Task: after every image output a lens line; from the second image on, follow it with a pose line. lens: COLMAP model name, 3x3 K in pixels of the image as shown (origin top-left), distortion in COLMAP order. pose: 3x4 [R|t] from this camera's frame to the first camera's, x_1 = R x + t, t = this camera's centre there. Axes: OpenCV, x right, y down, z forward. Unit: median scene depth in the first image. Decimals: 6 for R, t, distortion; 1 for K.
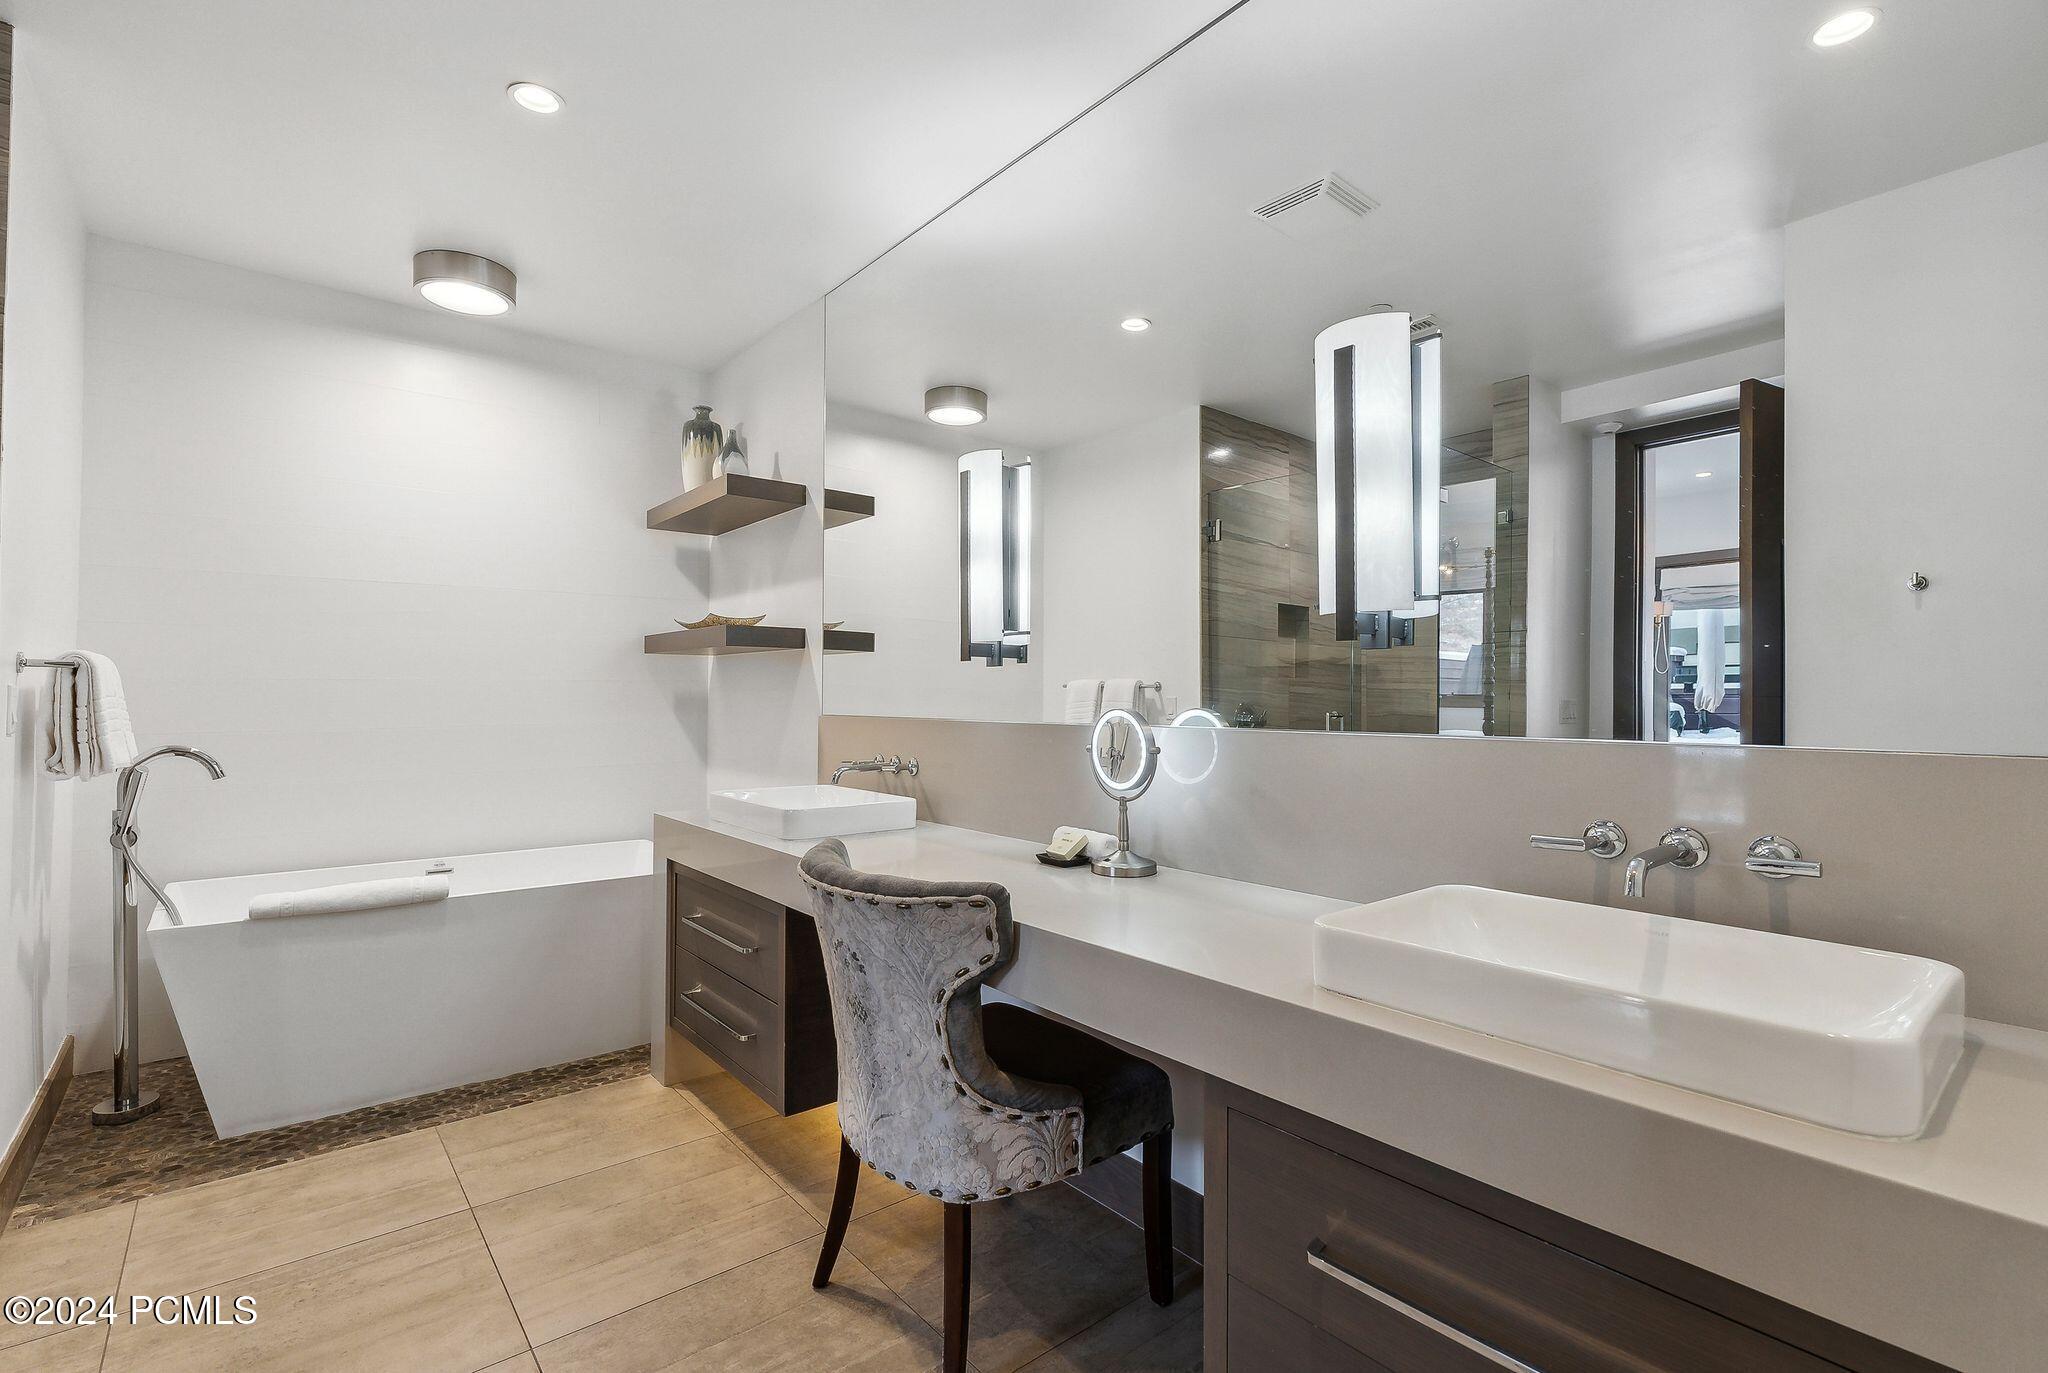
lens RADIAL K [[914.3, 0, 1018.7], [0, 914.3, 694.3], [0, 0, 1]] dist [-0.002729, -0.001279]
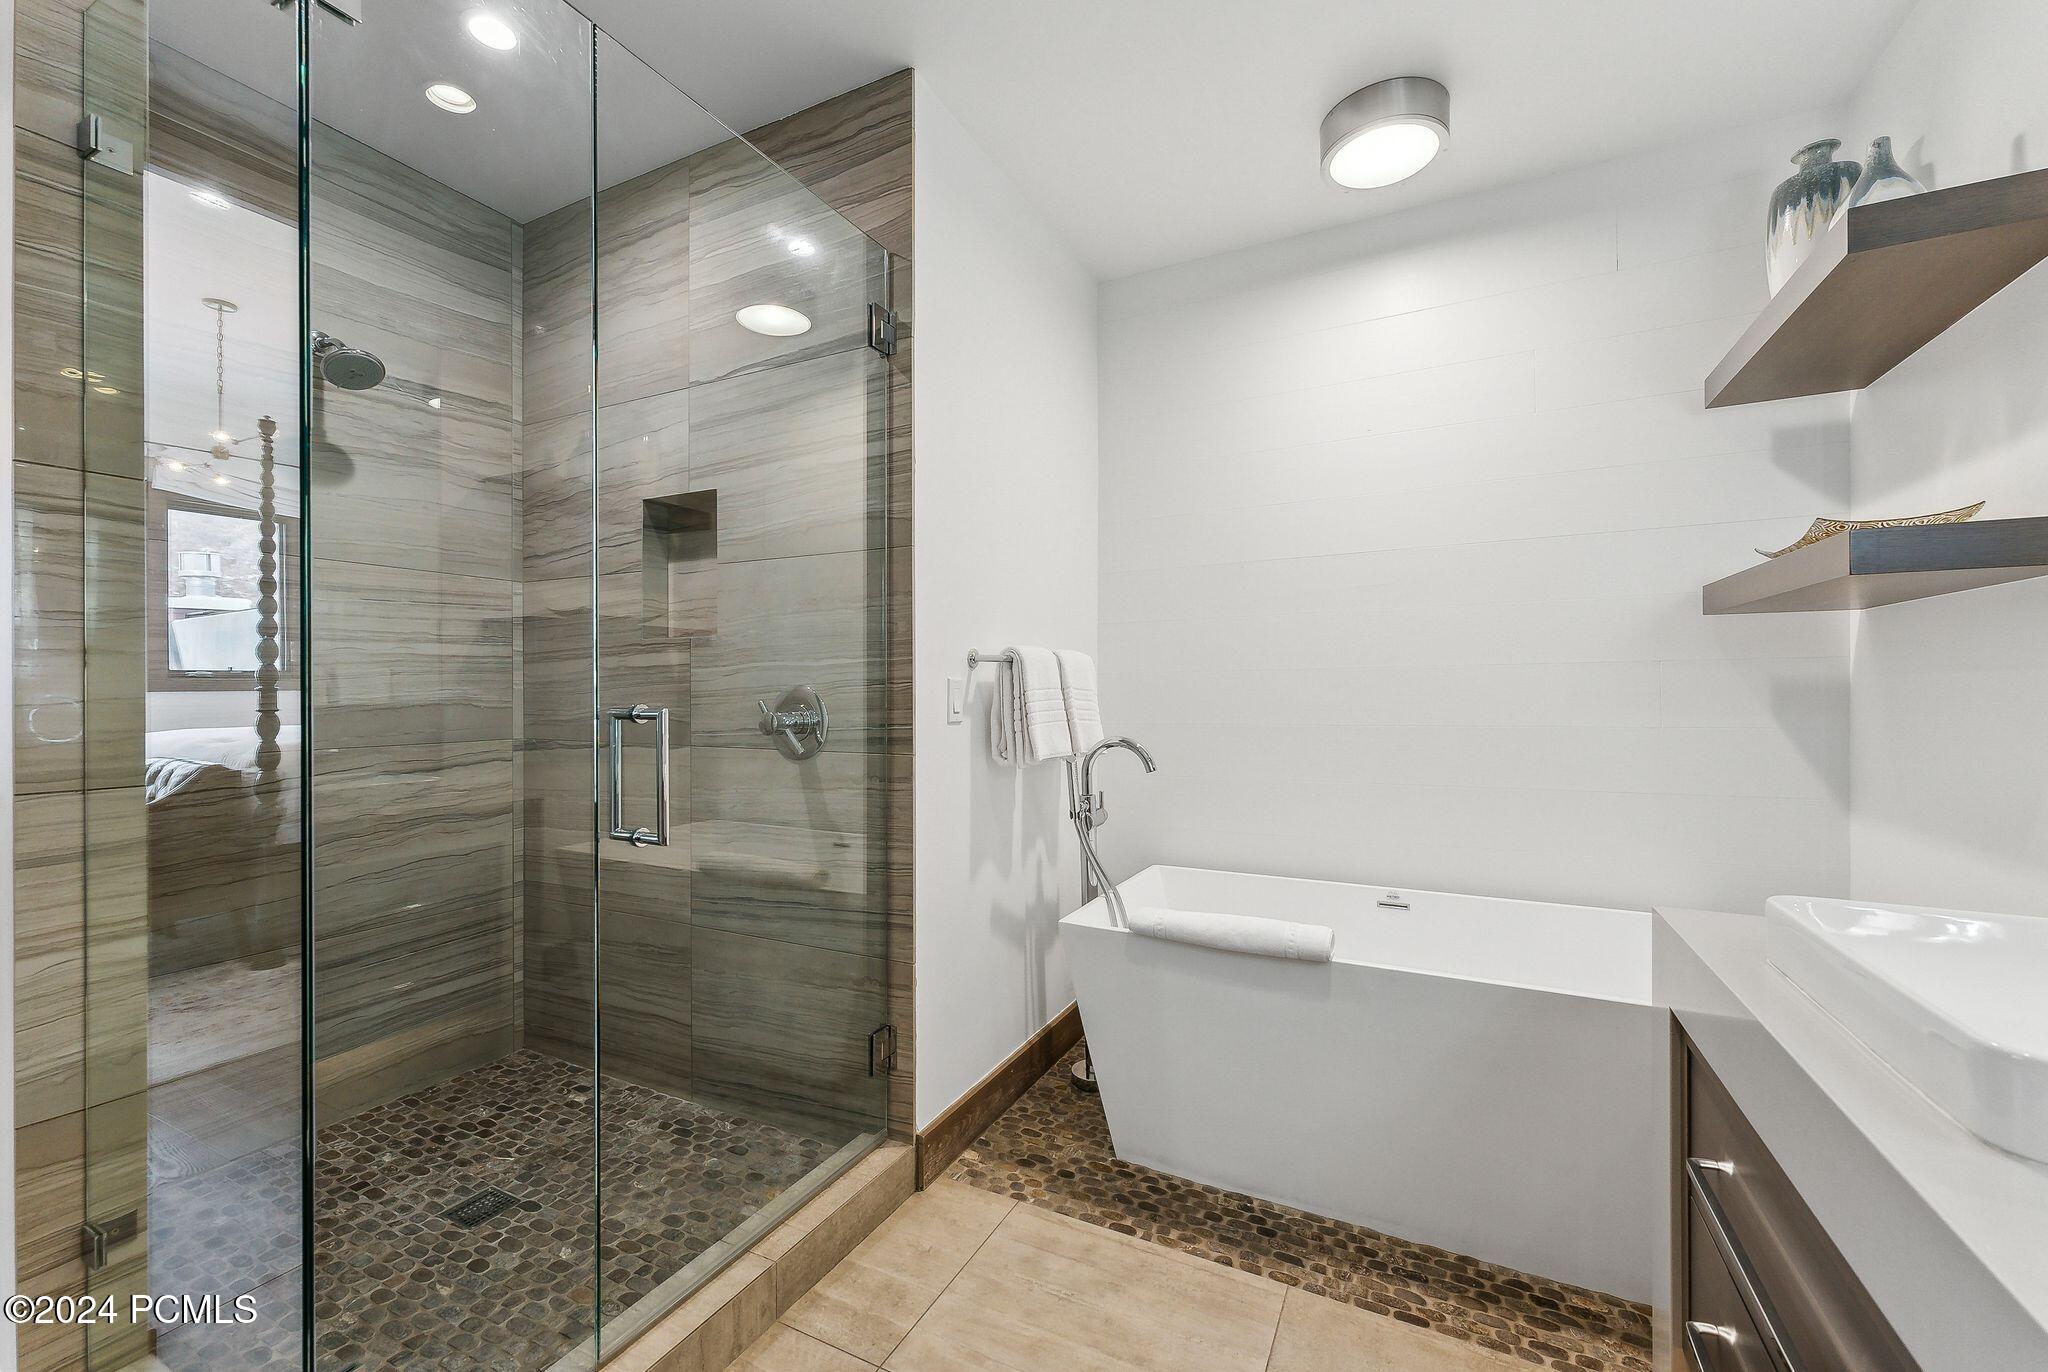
lens RADIAL K [[826.2, 0, 1019.0], [0, 826.2, 692.0], [0, 0, 1]] dist [-0.001347, -0.000972]
pose [[0.385717, -0.004952, -0.922604, -0.113936], [0.007622, 0.999969, -0.002181, 0.006402], [0.922586, -0.006191, 0.385742, 0.524446]]
